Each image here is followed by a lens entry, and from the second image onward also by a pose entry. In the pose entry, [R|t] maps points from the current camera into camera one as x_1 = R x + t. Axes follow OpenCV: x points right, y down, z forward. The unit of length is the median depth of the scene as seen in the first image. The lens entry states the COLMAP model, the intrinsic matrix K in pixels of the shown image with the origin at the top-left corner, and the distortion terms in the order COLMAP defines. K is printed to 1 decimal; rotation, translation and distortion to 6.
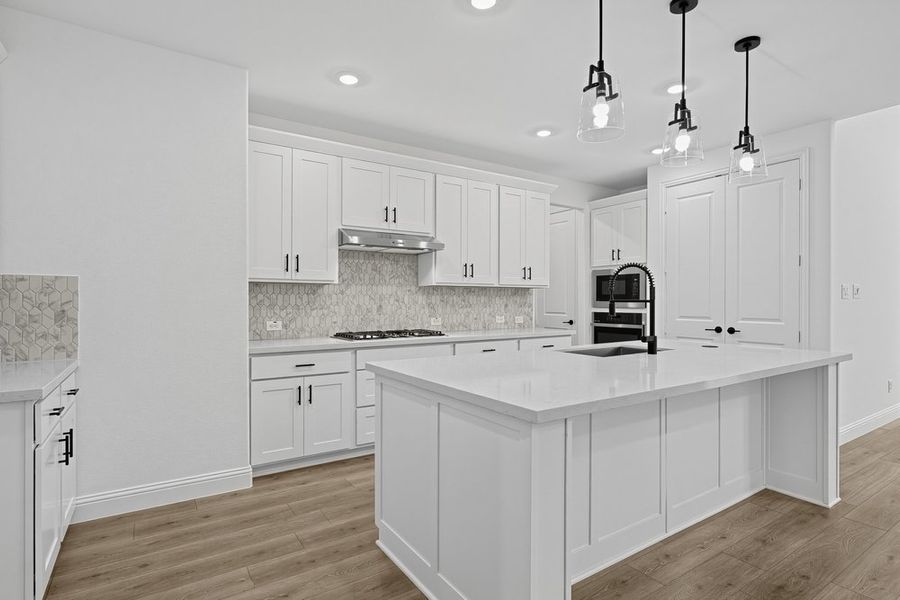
lens RADIAL K [[460.1, 0, 449.5], [0, 460.1, 299.7], [0, 0, 1]] dist [0.000845, 0.000958]
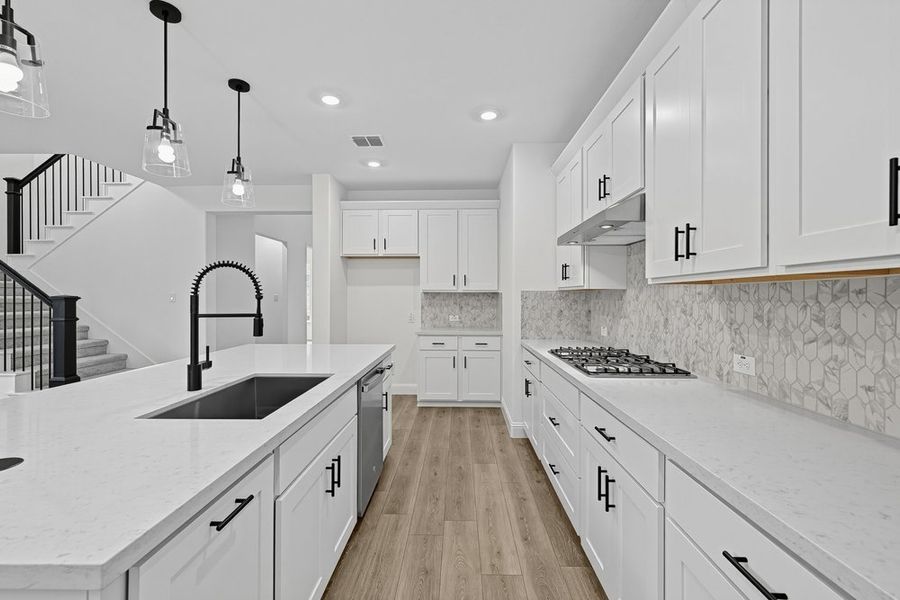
lens RADIAL K [[382.5, 0, 453.1], [0, 382.5, 297.3], [0, 0, 1]] dist [-0.000144, 0.000519]
pose [[-0.568955, -0.000527, -0.822369, 0.447689], [0.000054, 1.000000, -0.000679, -0.015925], [0.822369, -0.000431, -0.568955, 1.067253]]
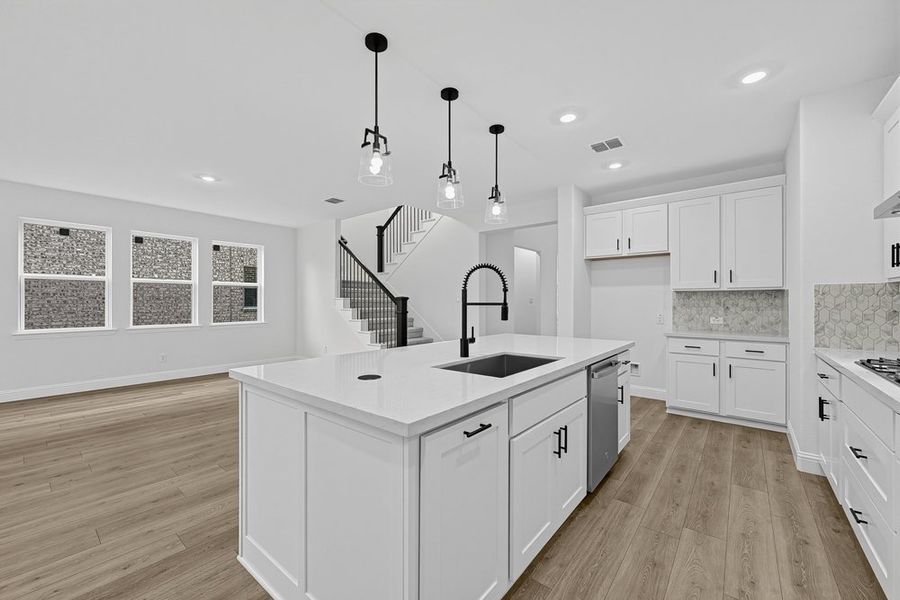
lens RADIAL K [[362.3, 0, 451.5], [0, 362.3, 301.4], [0, 0, 1]] dist [0.002322, 0.000828]
pose [[-0.953892, -0.002323, -0.300141, 0.450536], [-0.001507, 0.999995, -0.002951, -0.000103], [0.300146, -0.002363, -0.953890, 1.116924]]
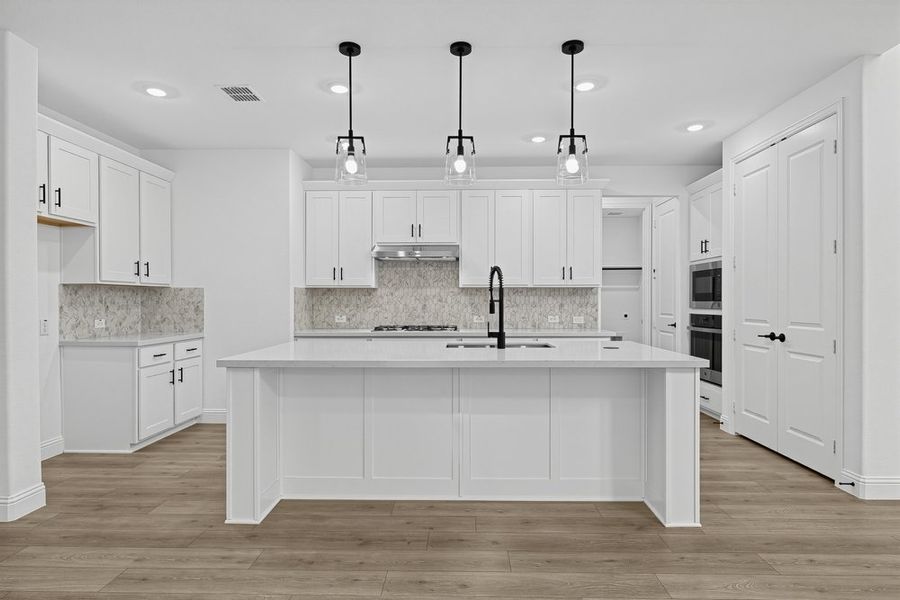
lens RADIAL K [[493.7, 0, 450.6], [0, 493.7, 305.7], [0, 0, 1]] dist [-0.002796, -0.000702]
pose [[0.824075, 0.004956, -0.566460, 0.645179], [0.002050, 0.999929, 0.011731, 0.000320], [0.566478, -0.010829, 0.824006, -0.029320]]
